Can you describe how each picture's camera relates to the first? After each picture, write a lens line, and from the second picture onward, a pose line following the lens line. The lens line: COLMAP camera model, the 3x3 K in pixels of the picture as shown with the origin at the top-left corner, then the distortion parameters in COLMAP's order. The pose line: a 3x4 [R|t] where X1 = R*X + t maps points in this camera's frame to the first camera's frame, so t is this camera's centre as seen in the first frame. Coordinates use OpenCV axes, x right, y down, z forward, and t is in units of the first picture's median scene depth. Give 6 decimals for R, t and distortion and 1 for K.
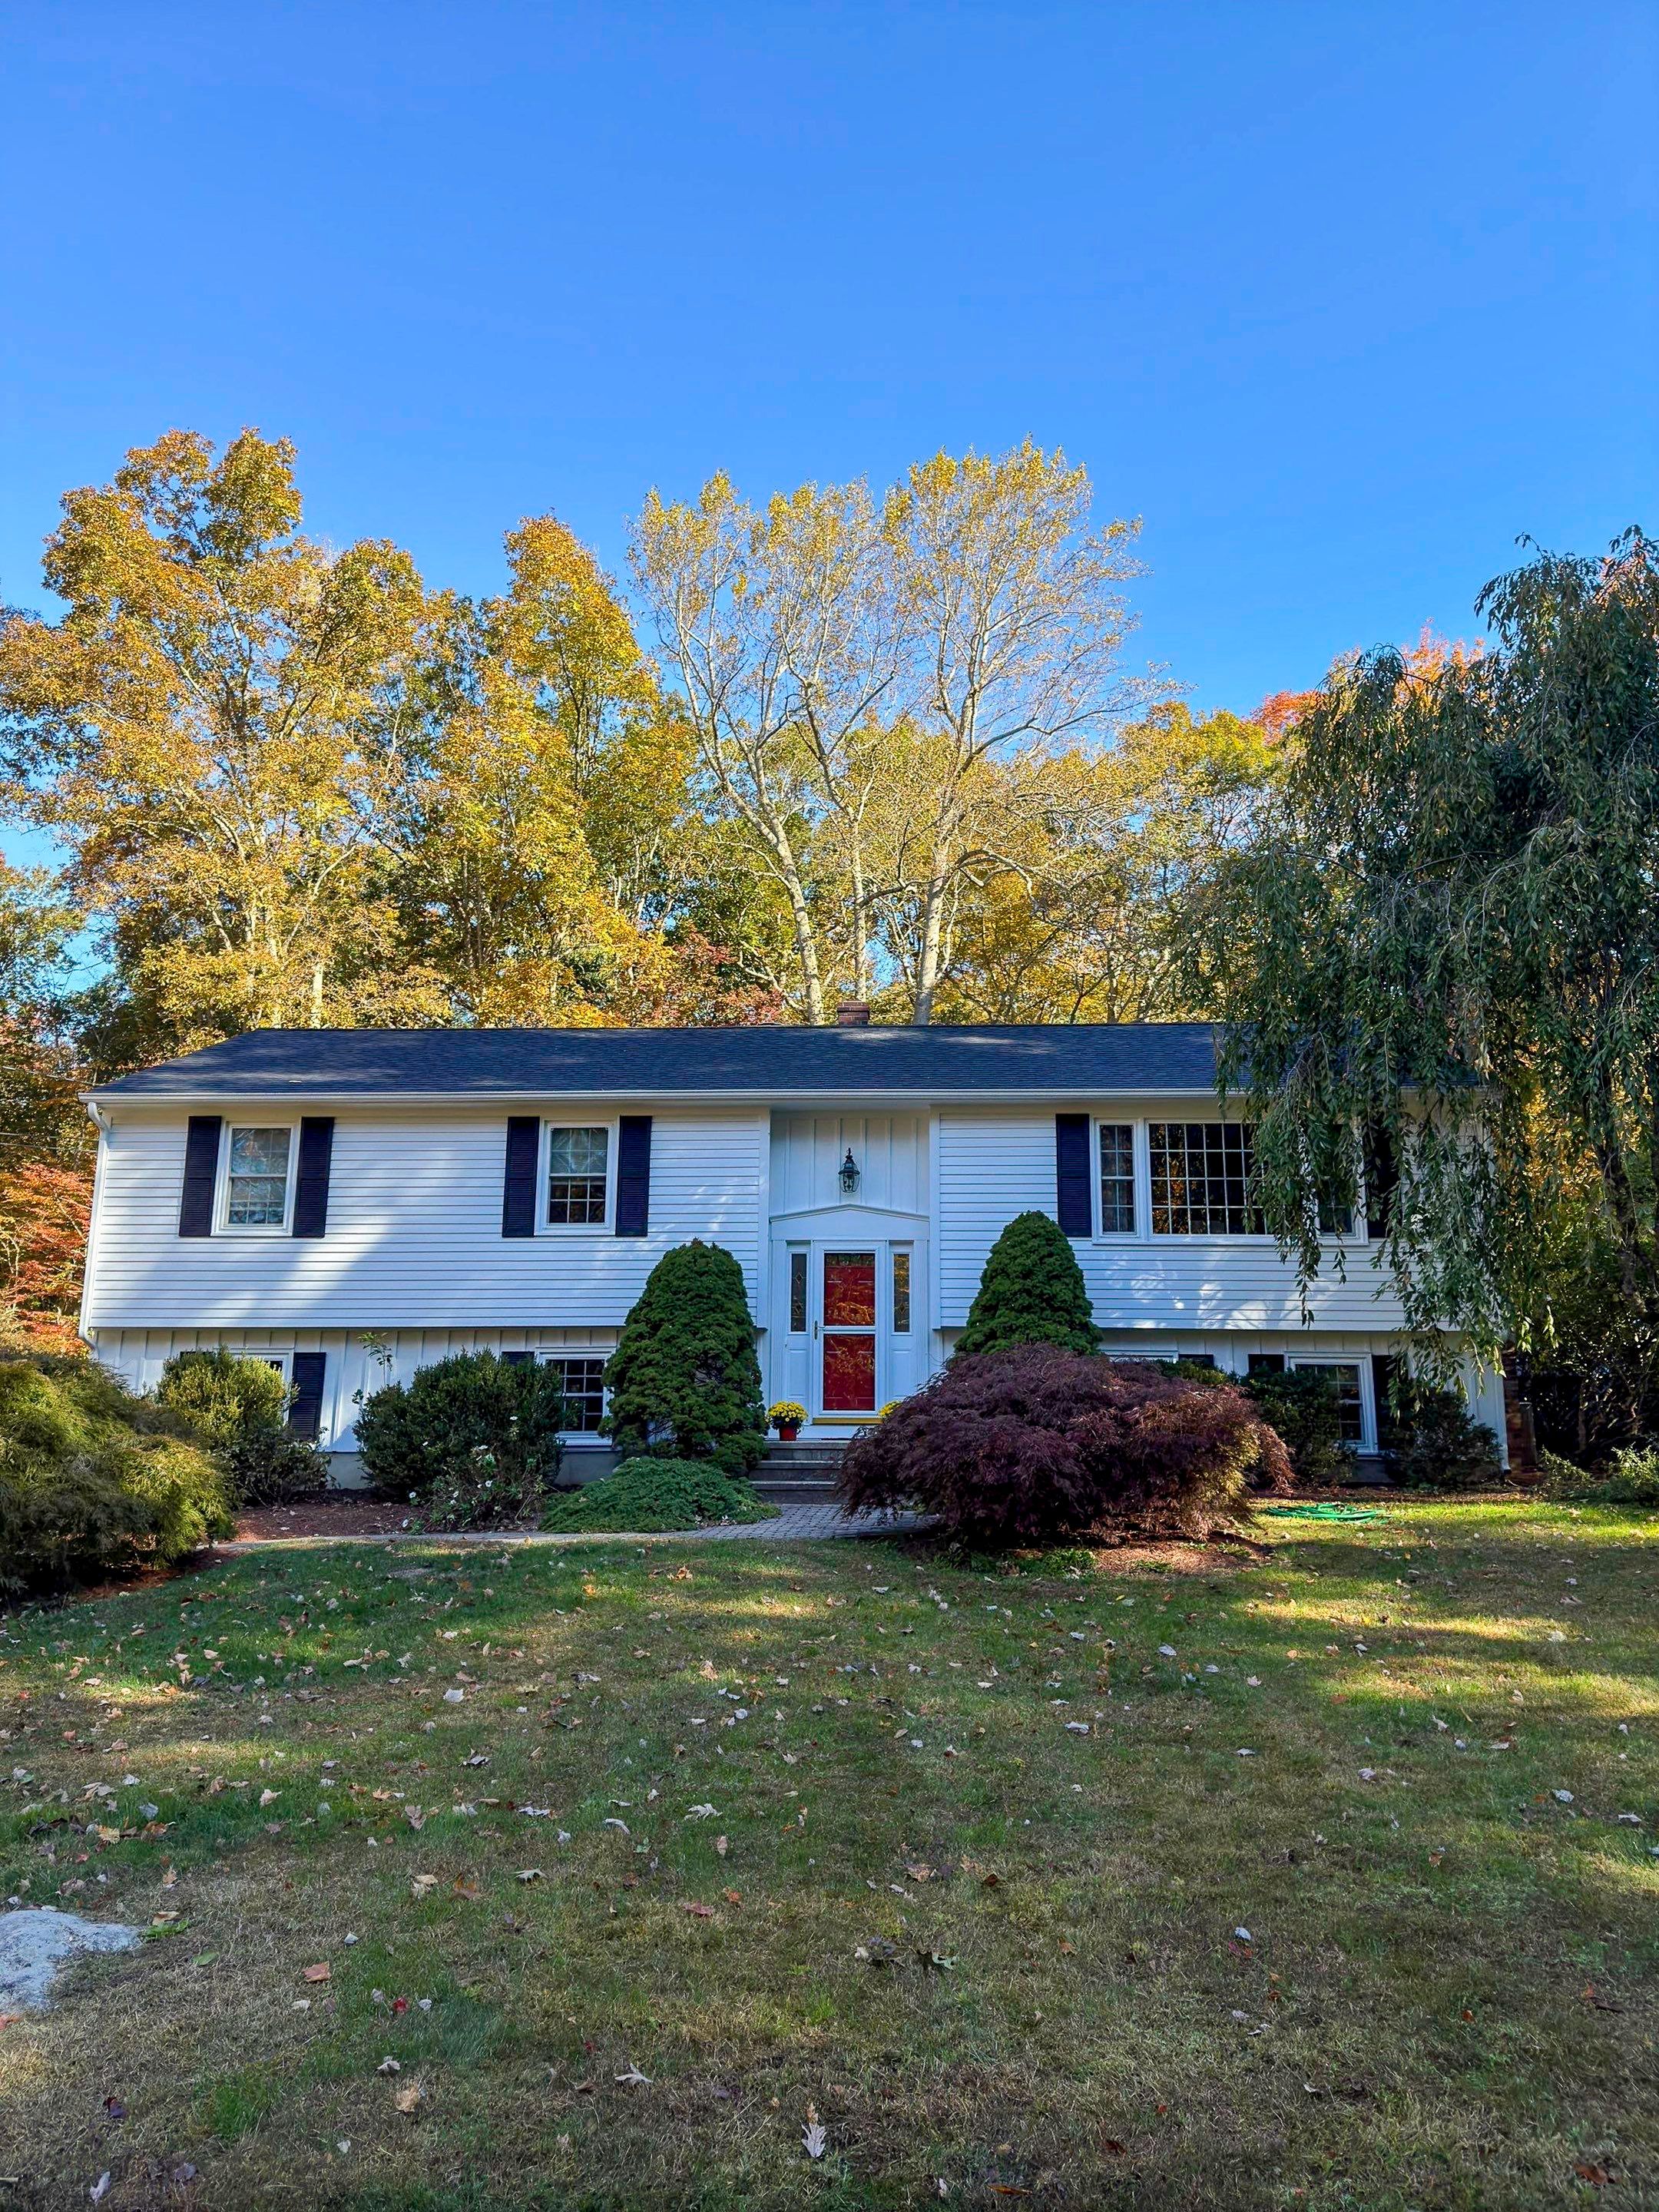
lens RADIAL K [[1556.7, 0, 829.5], [0, 1556.7, 1106.0], [0, 0, 1]] dist [0.045318, -0.004794]
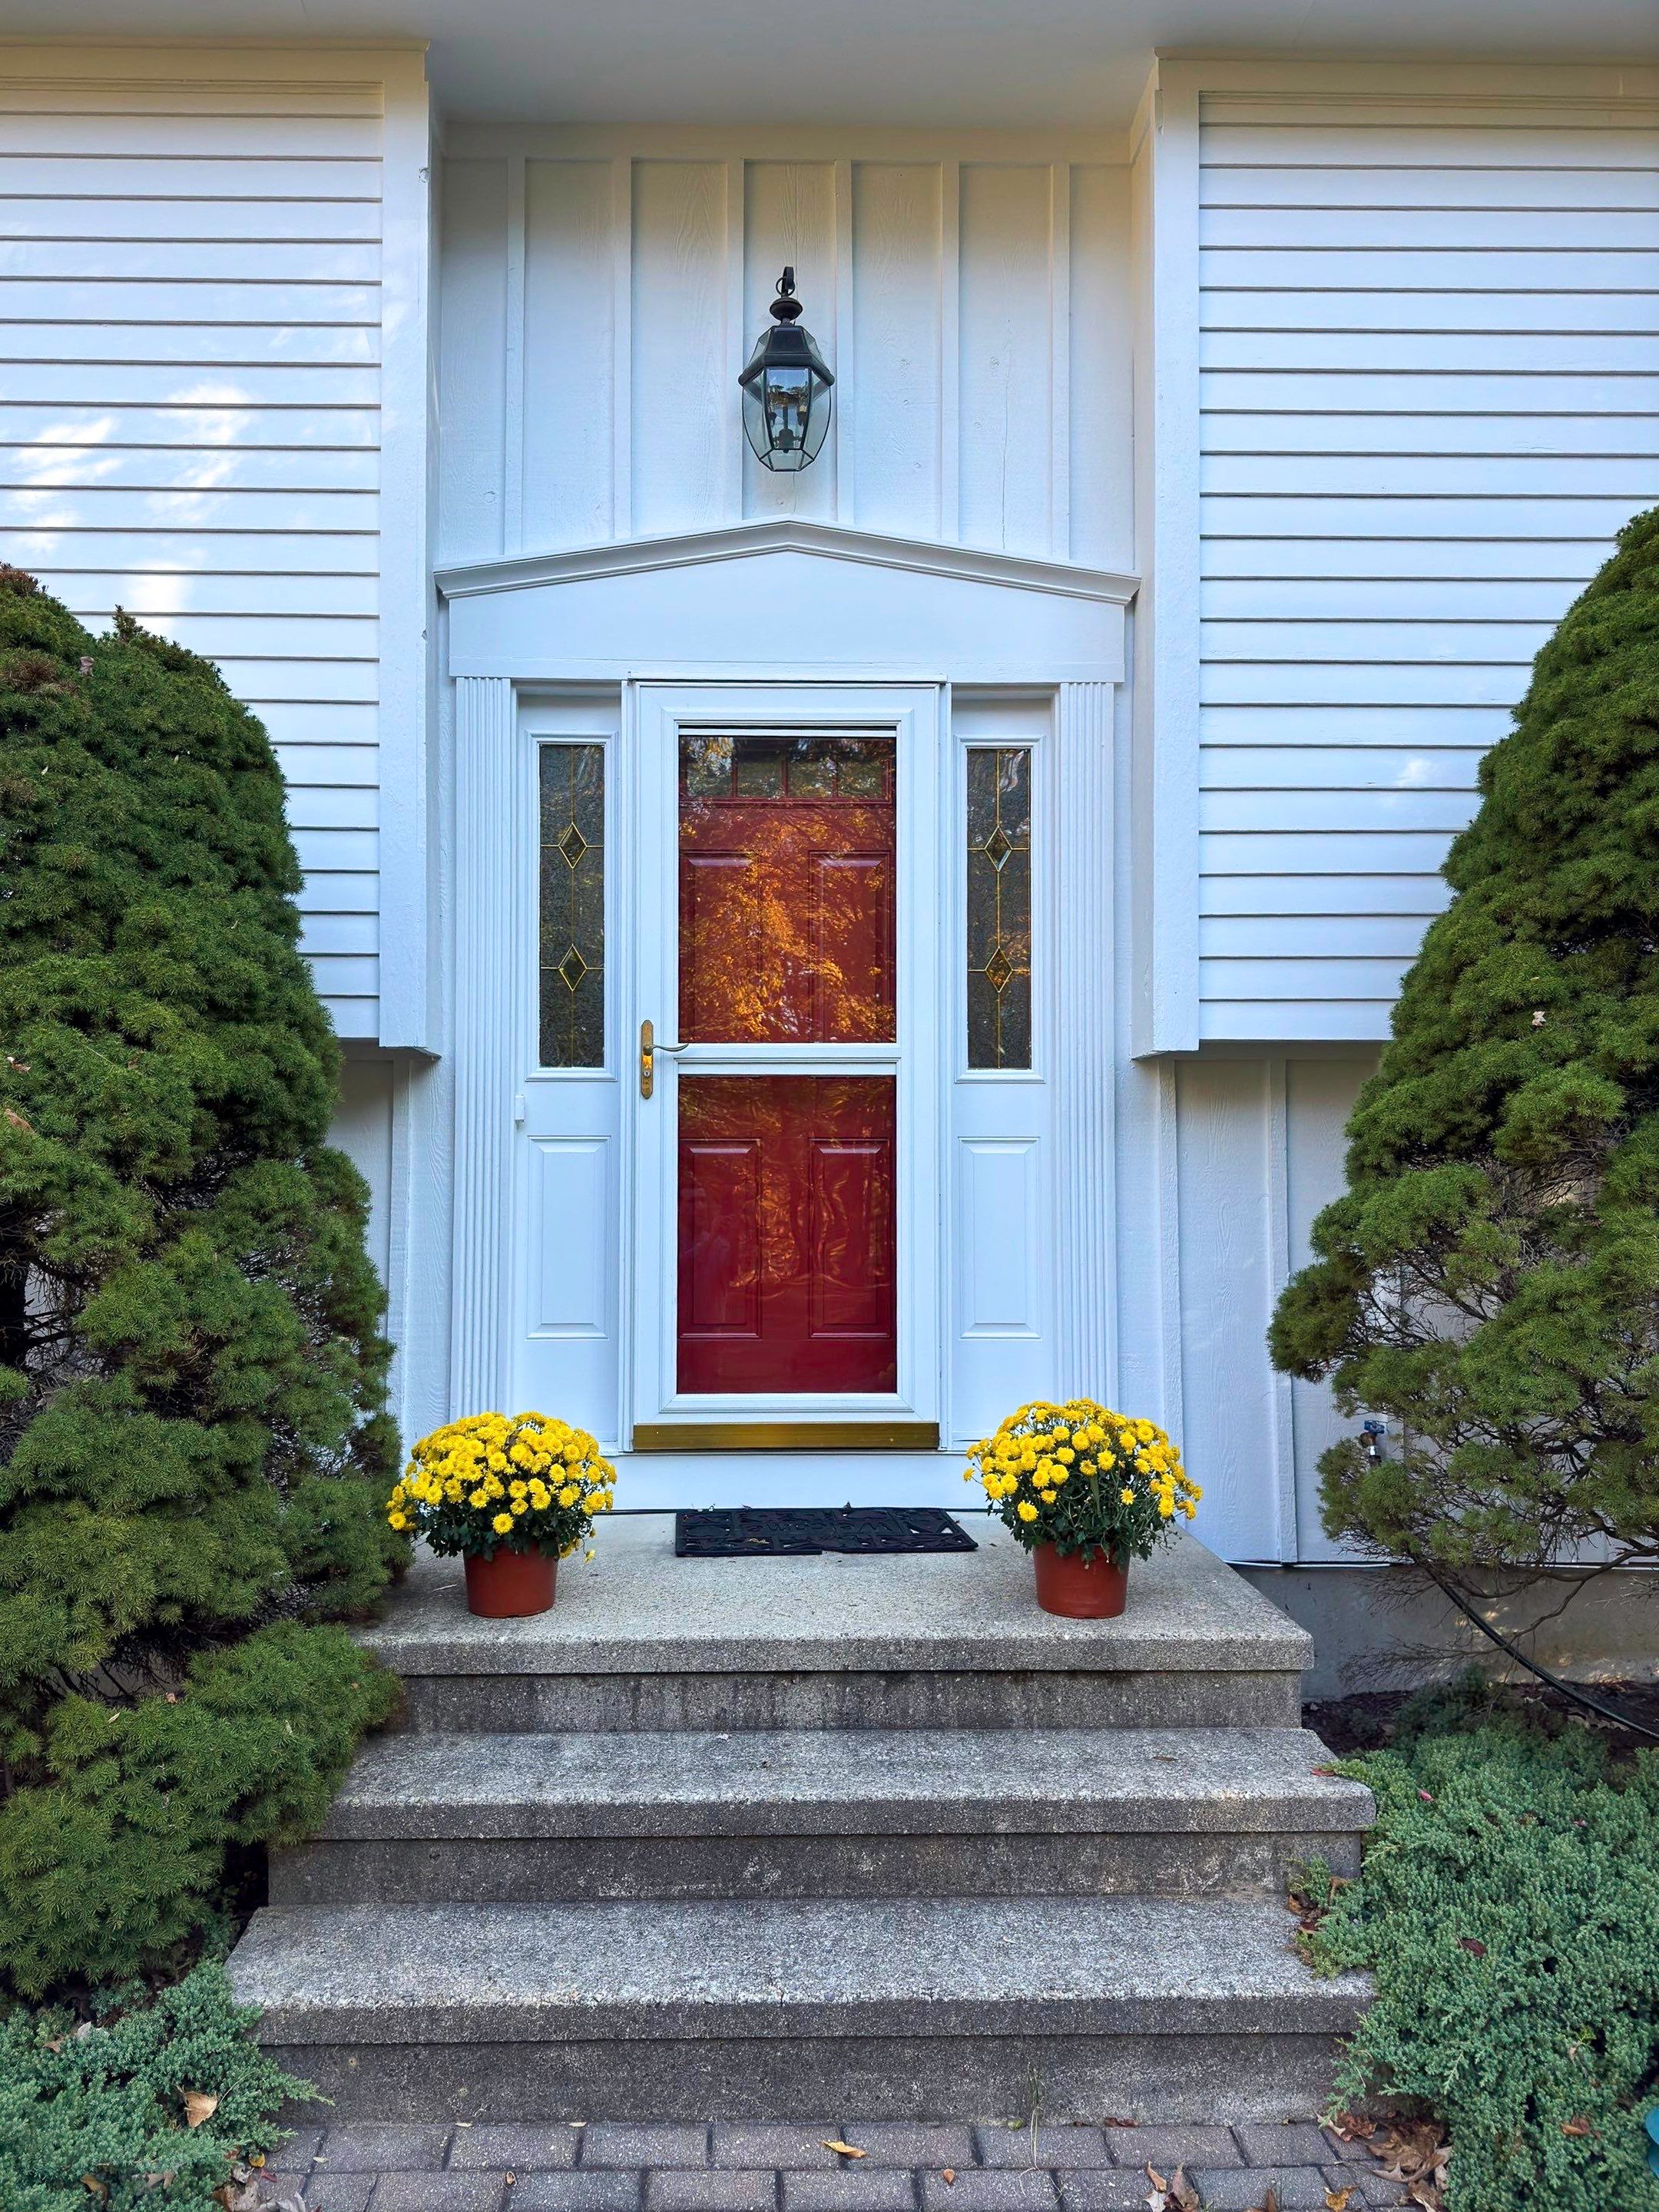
lens RADIAL K [[1643.1, 0, 749.1], [0, 1643.1, 1143.1], [0, 0, 1]] dist [0.024526, -0.014738]
pose [[0.997585, -0.003748, 0.069361, -0.010077], [-0.009063, 0.982984, 0.183469, 0.110761], [-0.068868, -0.183654, 0.980575, 0.753116]]
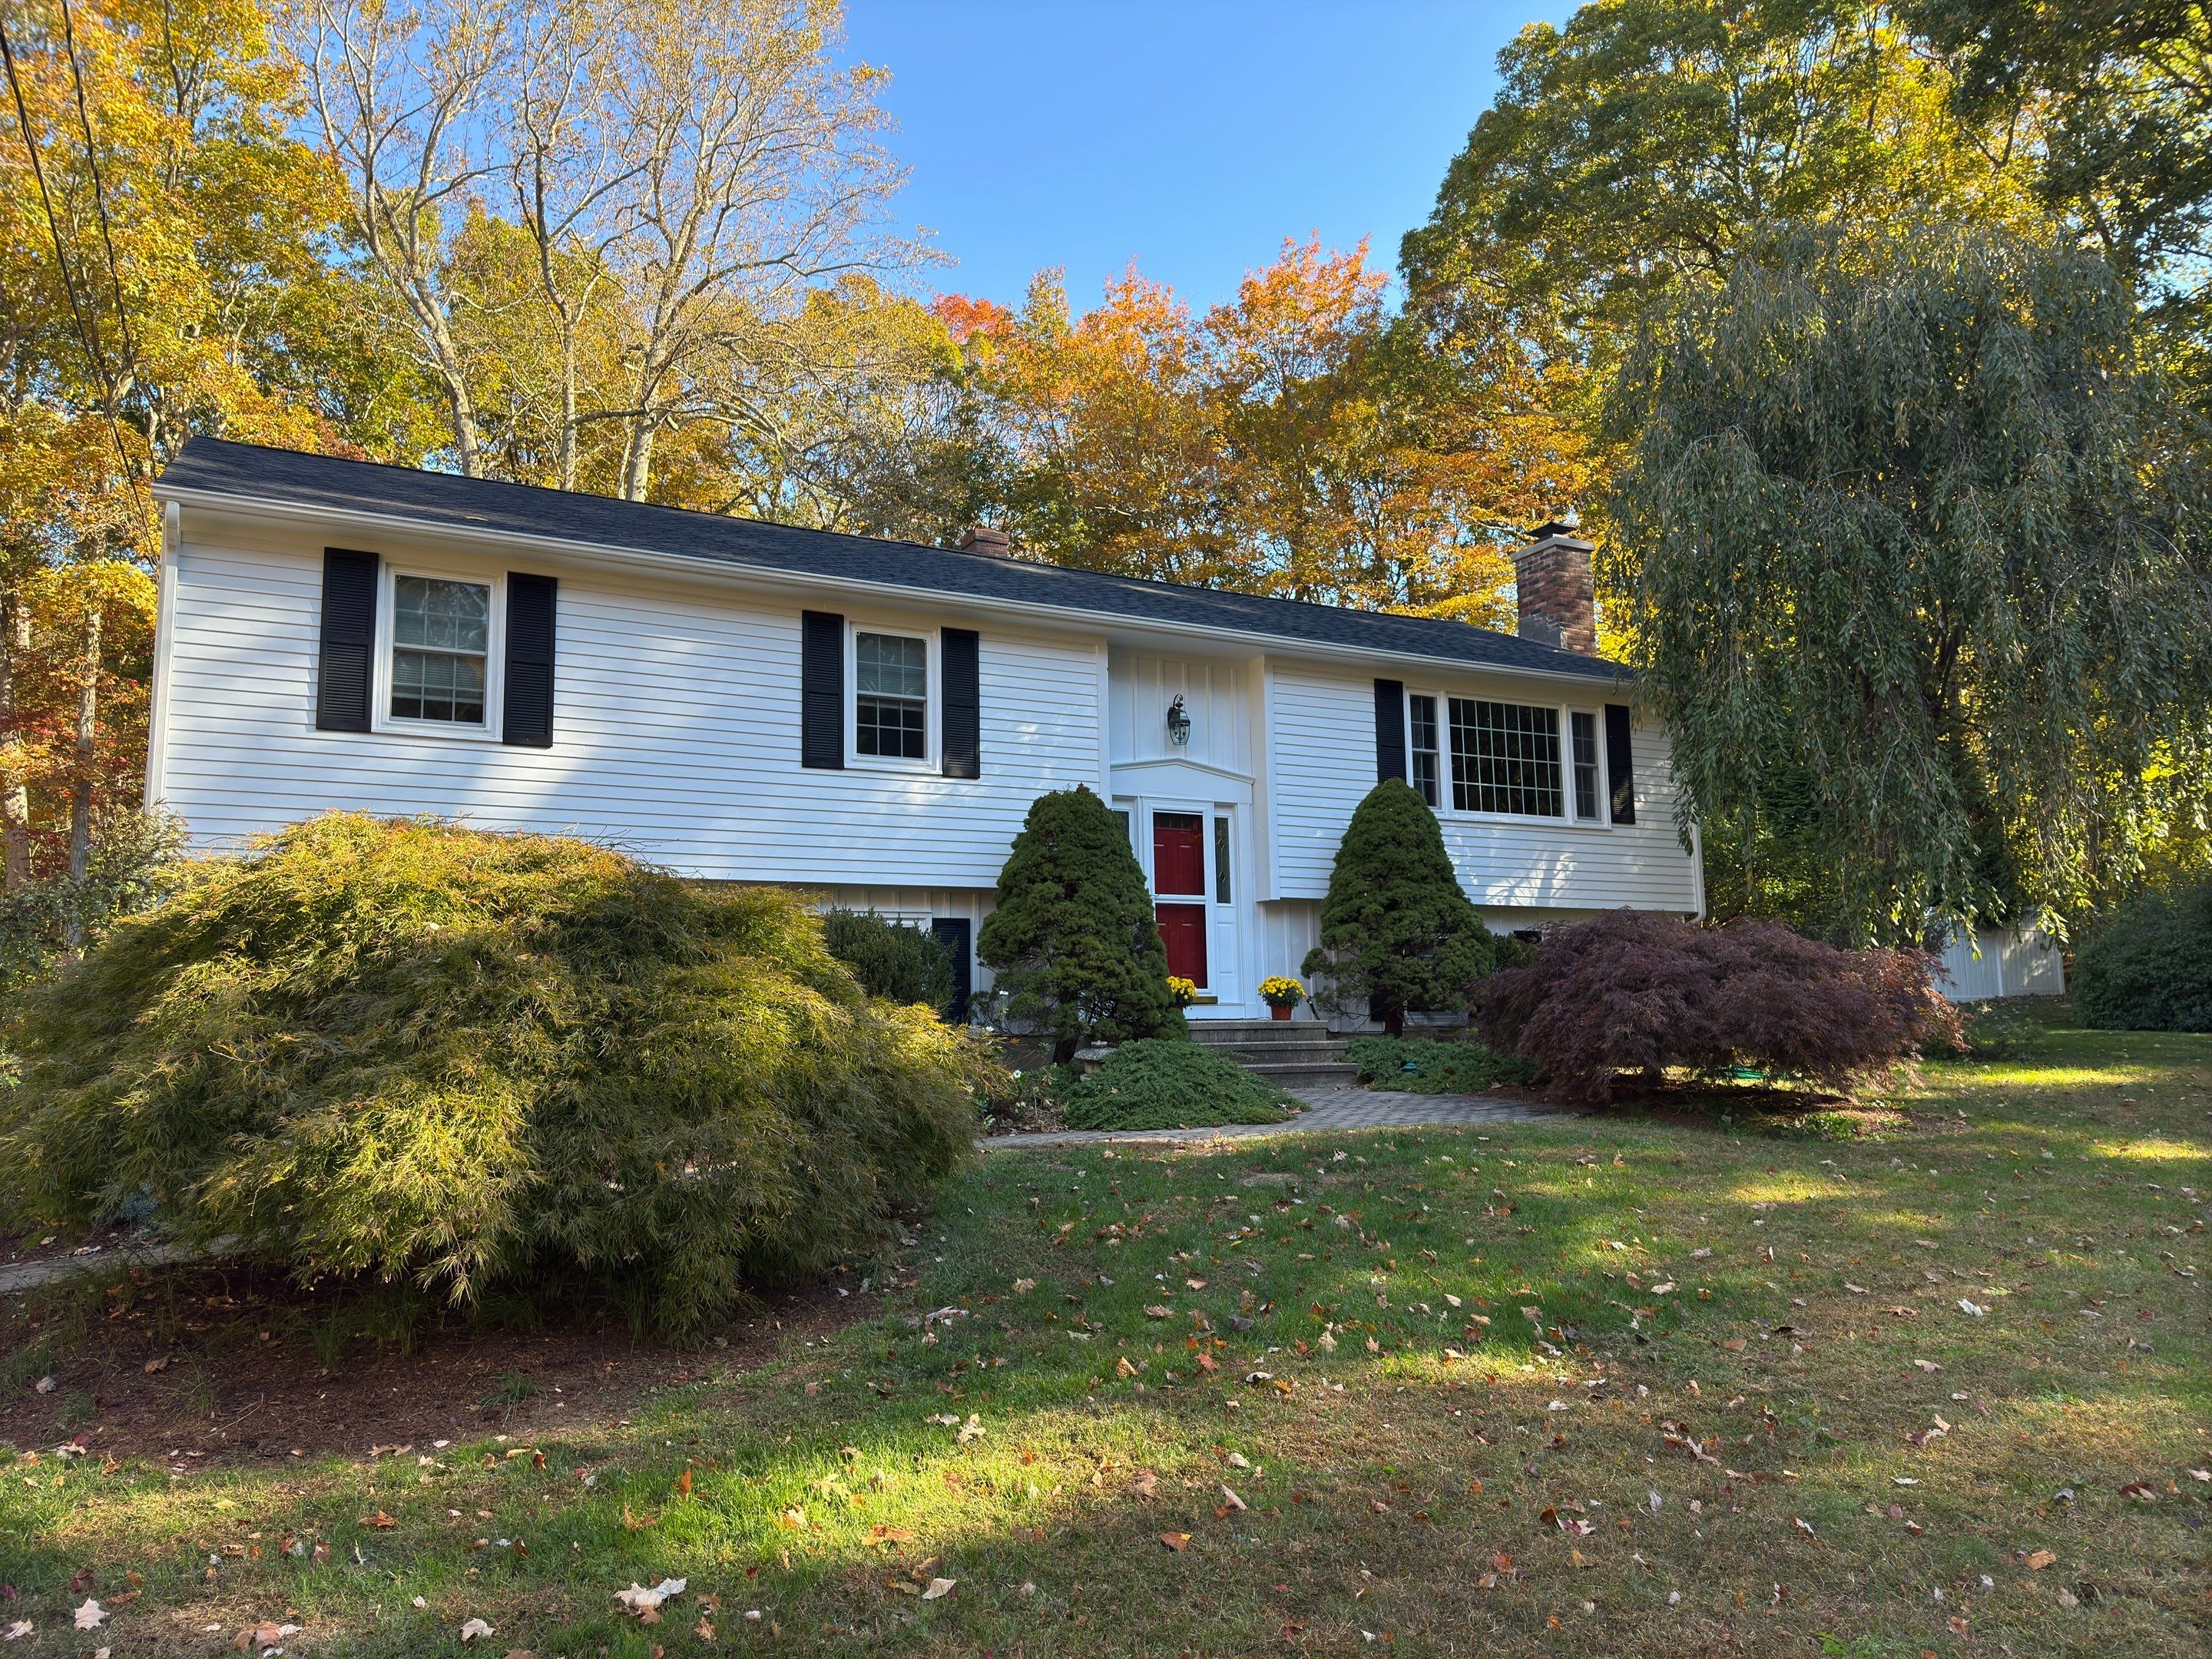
lens RADIAL K [[1556.7, 0, 1155.0], [0, 1556.7, 832.2], [0, 0, 1]] dist [0.045318, -0.004794]
pose [[0.850088, 0.048164, 0.524434, -0.463379], [-0.088941, 0.994635, 0.052822, 0.060407], [-0.519077, -0.091547, 0.849811, 0.259230]]
